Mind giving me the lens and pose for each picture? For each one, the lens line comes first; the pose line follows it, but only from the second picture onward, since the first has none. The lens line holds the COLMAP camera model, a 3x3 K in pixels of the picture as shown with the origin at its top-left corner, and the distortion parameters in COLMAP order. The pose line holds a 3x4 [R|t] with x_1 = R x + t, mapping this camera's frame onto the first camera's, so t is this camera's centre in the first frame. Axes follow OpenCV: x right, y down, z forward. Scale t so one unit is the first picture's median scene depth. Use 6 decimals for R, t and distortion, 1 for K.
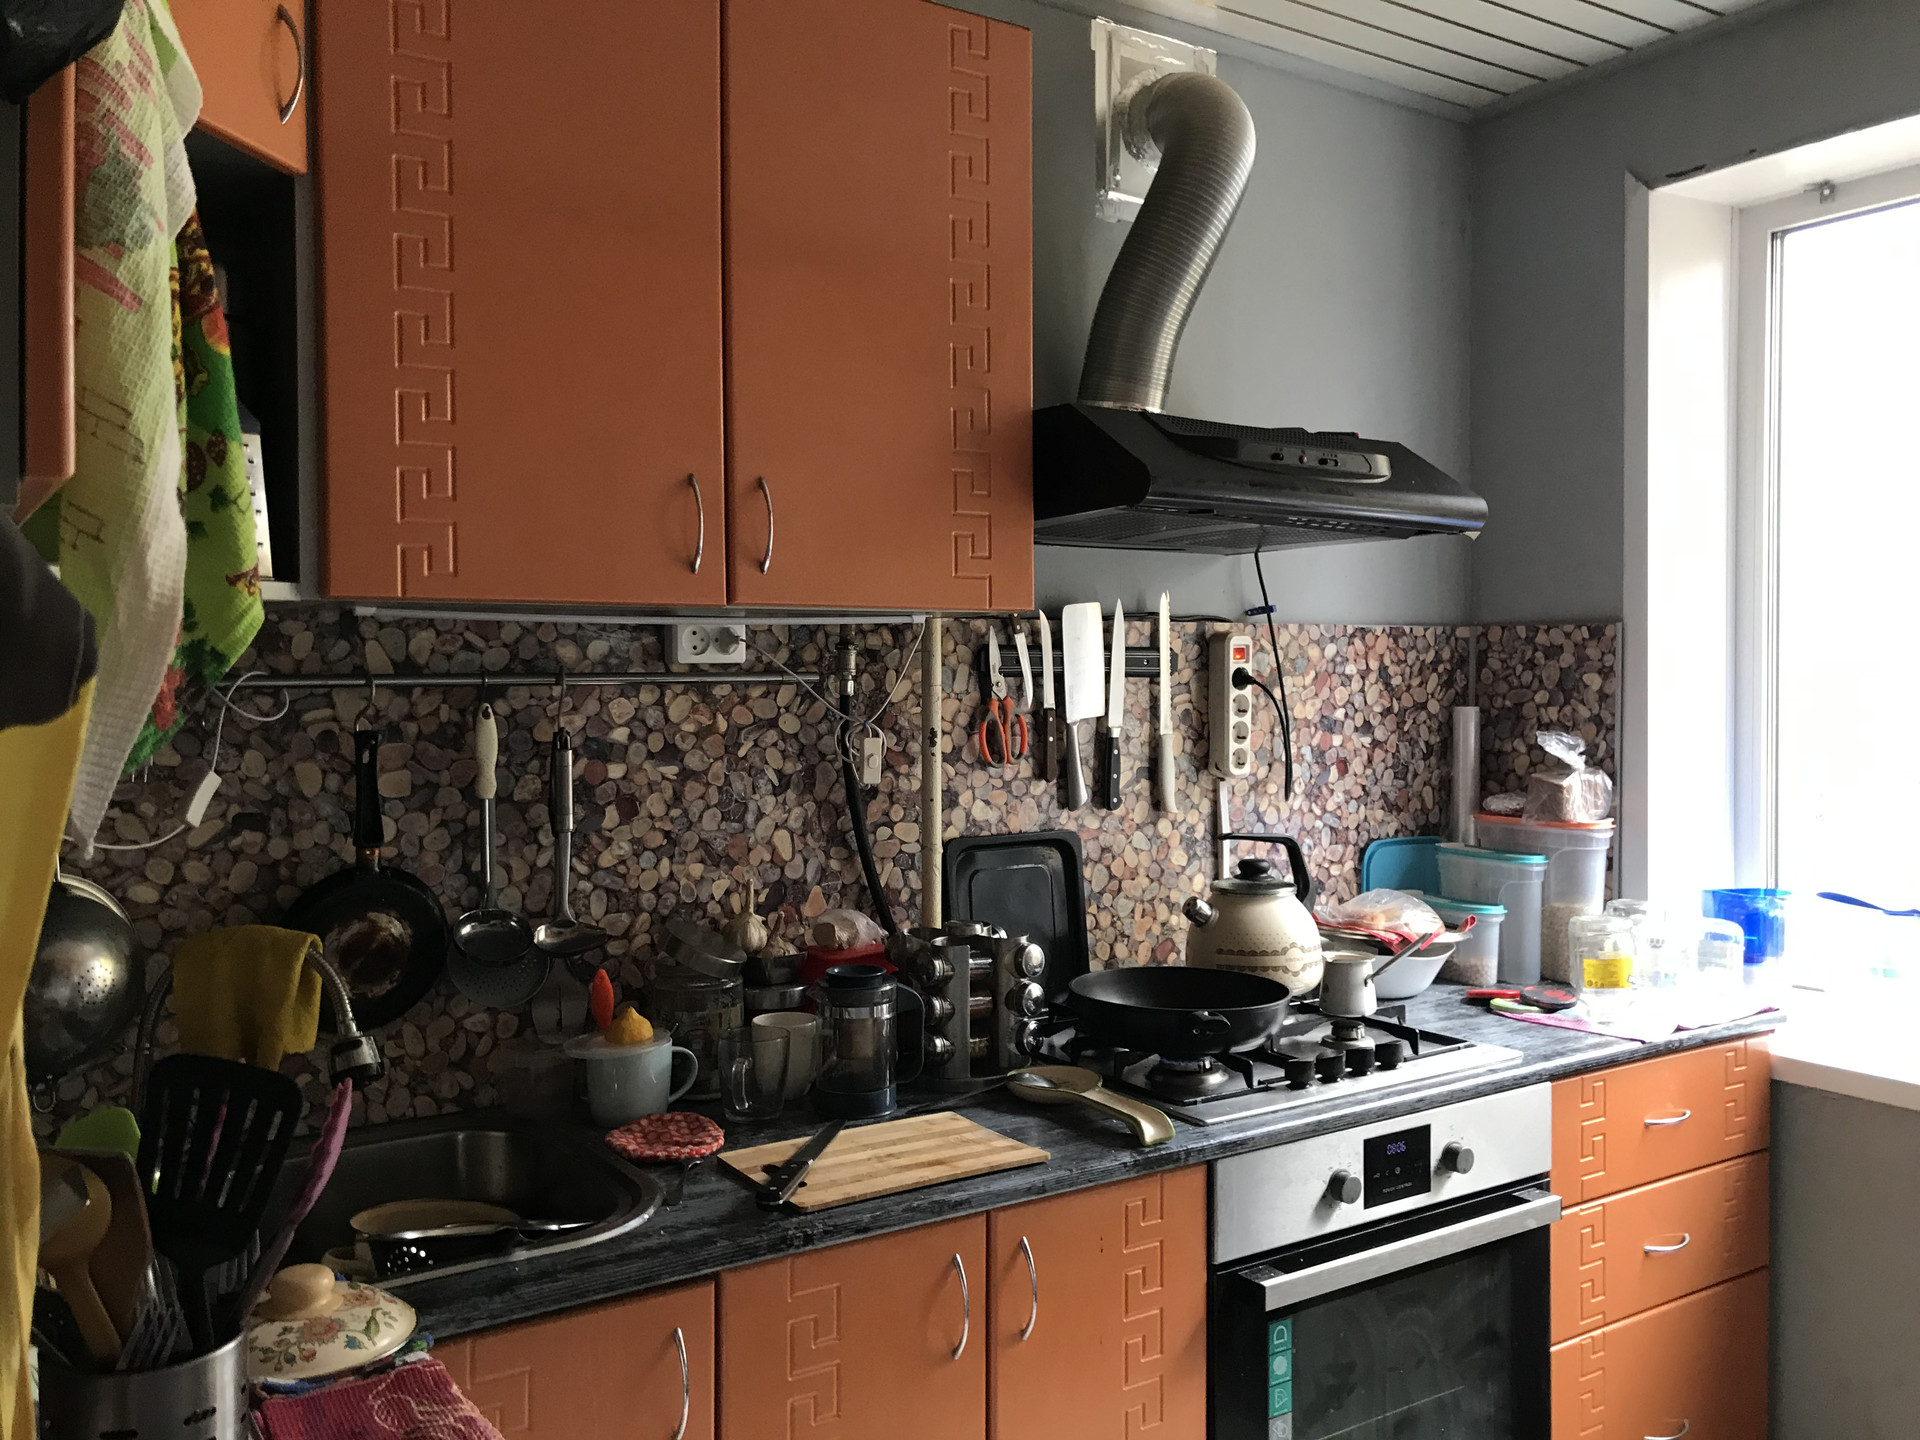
lens RADIAL K [[1568.2, 0, 954.0], [0, 1568.2, 722.8], [0, 0, 1]] dist [0.038704, -0.058948]
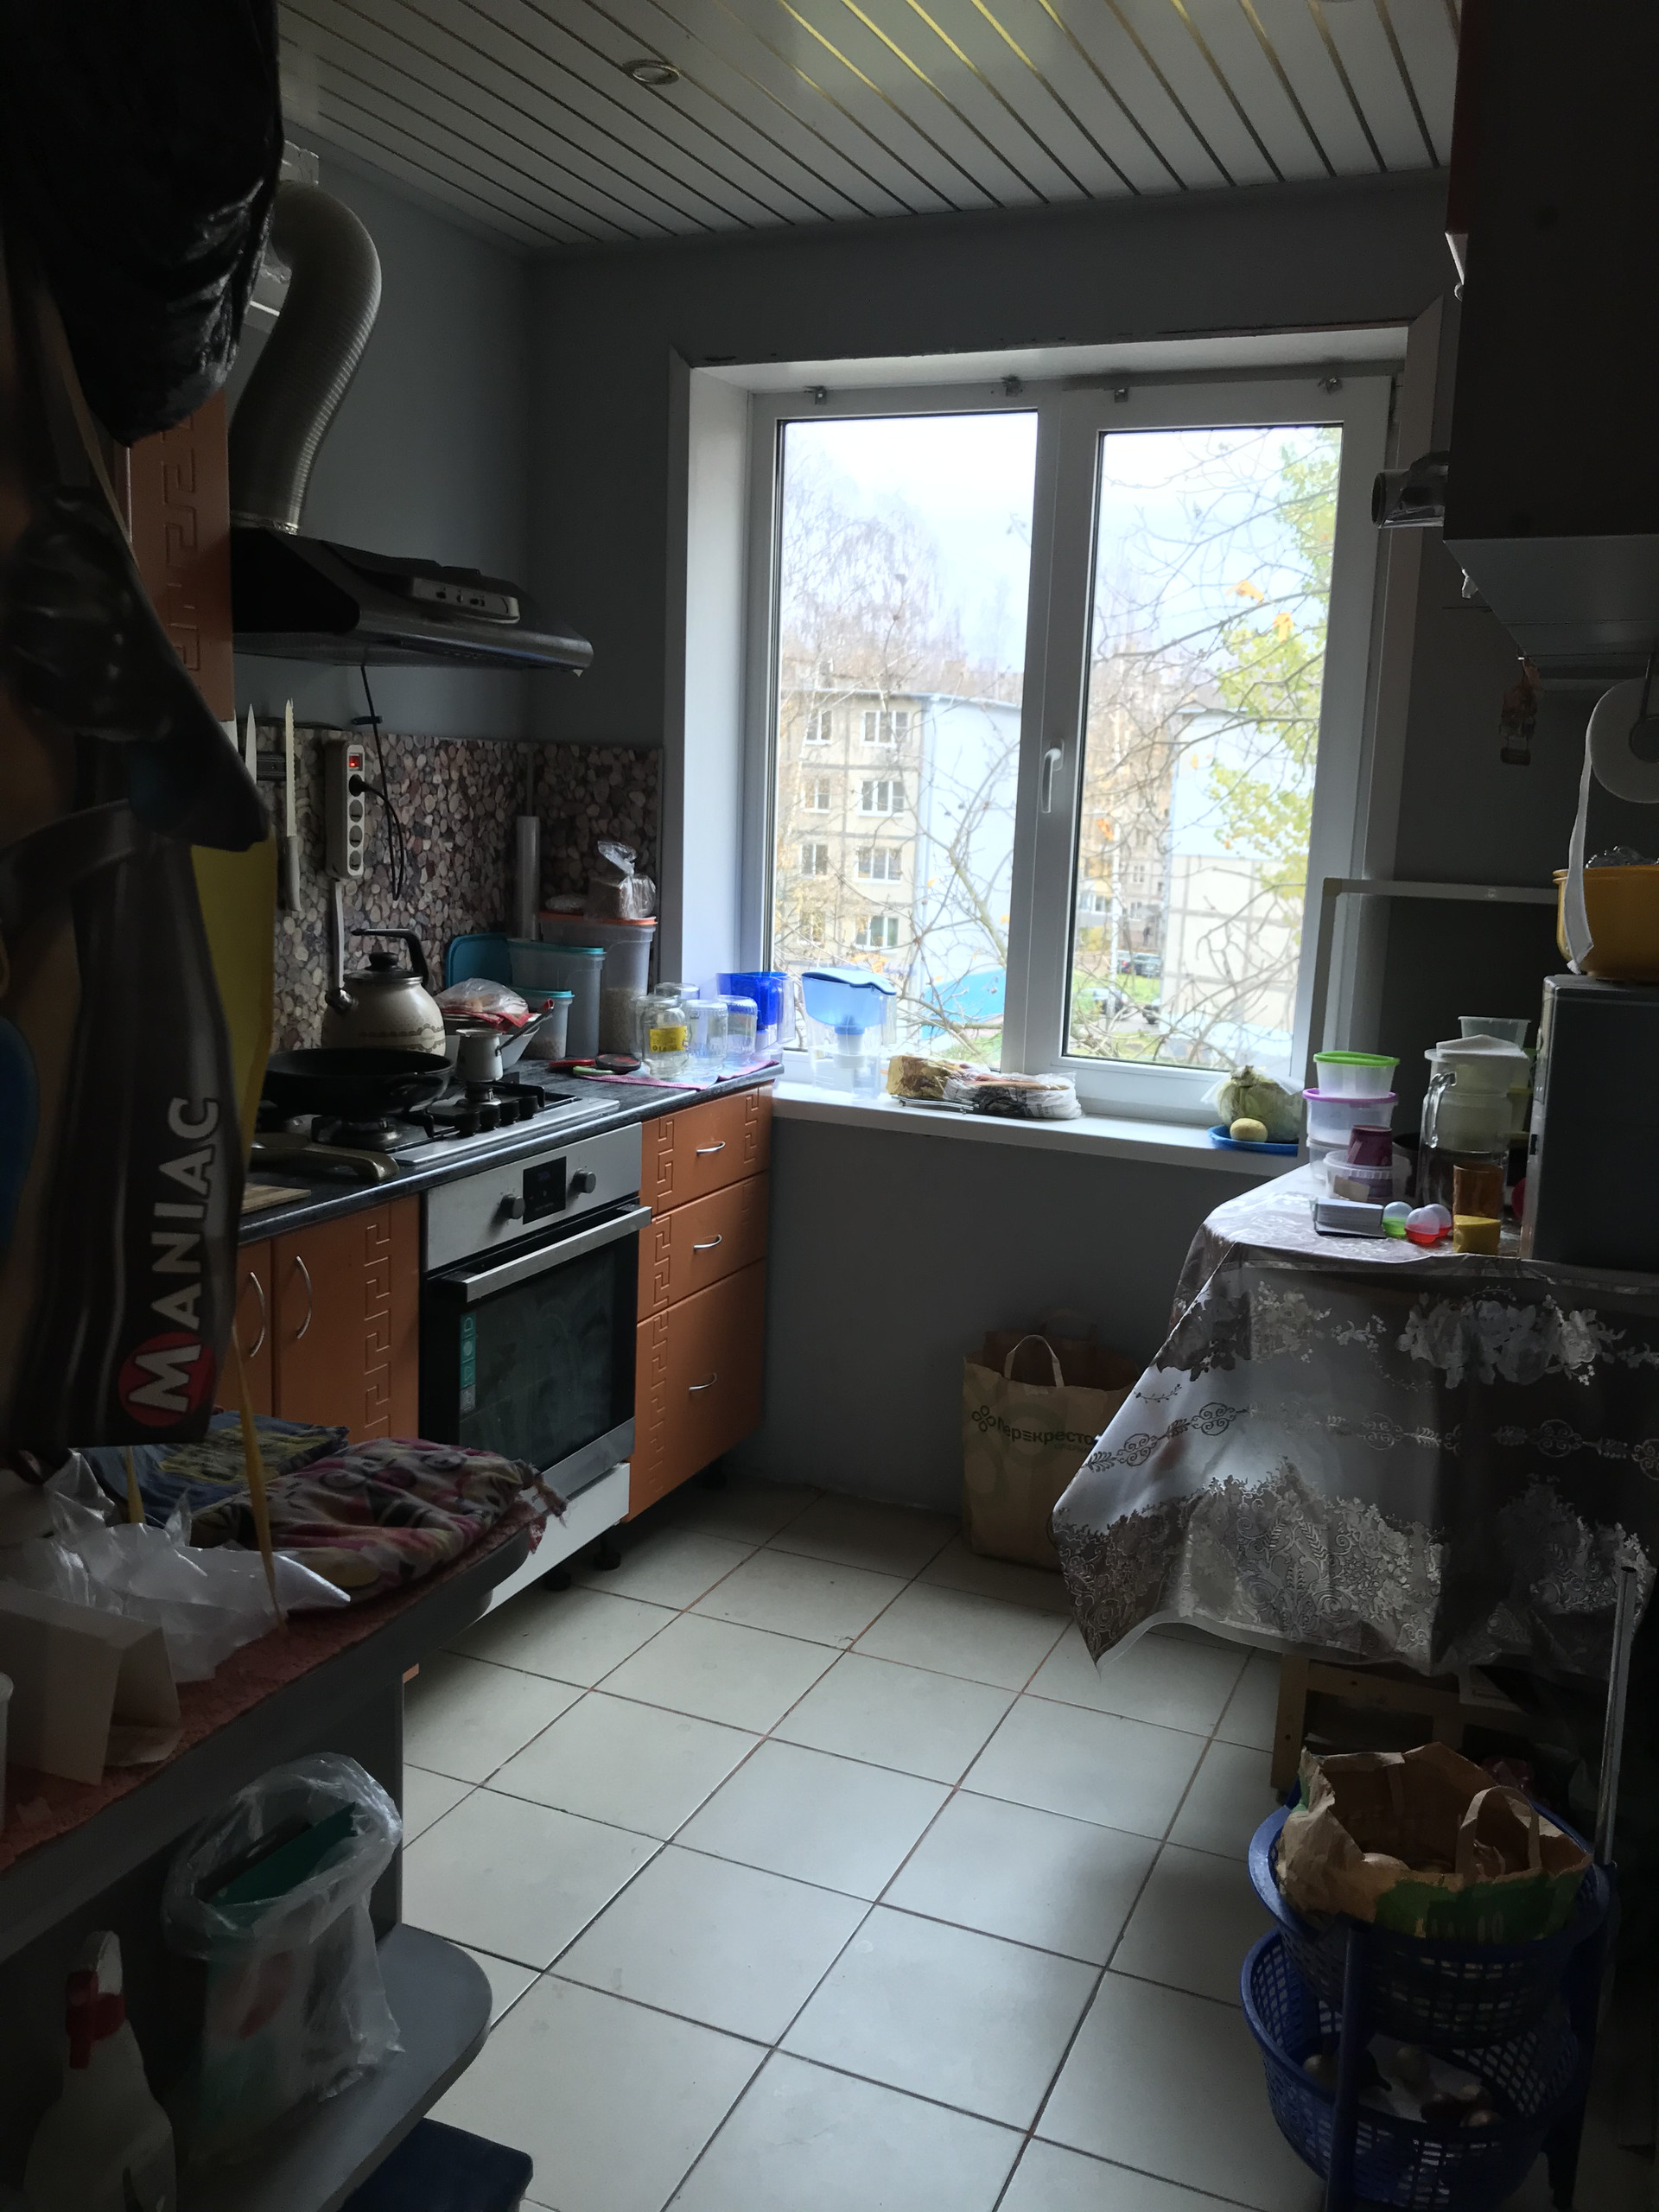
lens RADIAL K [[1806.7, 0, 835.5], [0, 1806.7, 1117.8], [0, 0, 1]] dist [0.038704, -0.058948]
pose [[0.833932, -0.062211, 0.548350, -0.232324], [-0.028533, 0.987437, 0.155419, -0.005606], [-0.551129, -0.145255, 0.821680, -0.228779]]
